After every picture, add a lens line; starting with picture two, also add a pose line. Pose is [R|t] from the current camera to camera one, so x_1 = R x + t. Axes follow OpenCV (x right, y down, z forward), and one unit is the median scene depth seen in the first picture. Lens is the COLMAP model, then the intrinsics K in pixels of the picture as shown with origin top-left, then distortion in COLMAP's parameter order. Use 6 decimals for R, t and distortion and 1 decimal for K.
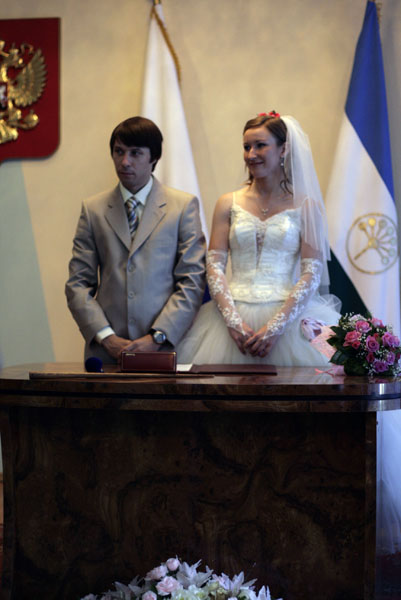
lens RADIAL K [[1528.9, 0, 200.5], [0, 1528.9, 300.0], [0, 0, 1]] dist [-0.087190, 0.148672]
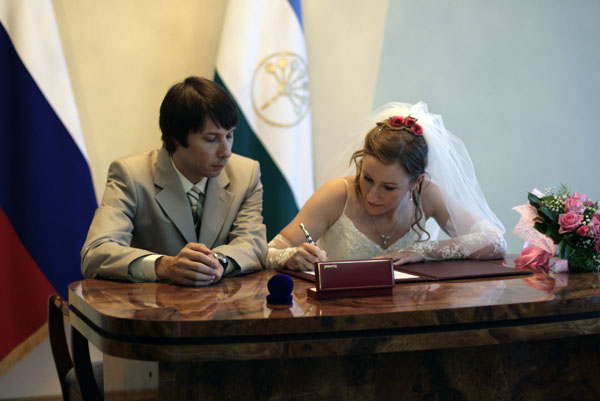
lens RADIAL K [[1528.9, 0, 300.0], [0, 1528.9, 200.5], [0, 0, 1]] dist [-0.087190, 0.148672]
pose [[0.892876, -0.054543, 0.446987, -0.244954], [0.034828, 0.998029, 0.052212, -0.020273], [-0.448954, -0.031051, 0.893015, 0.271289]]
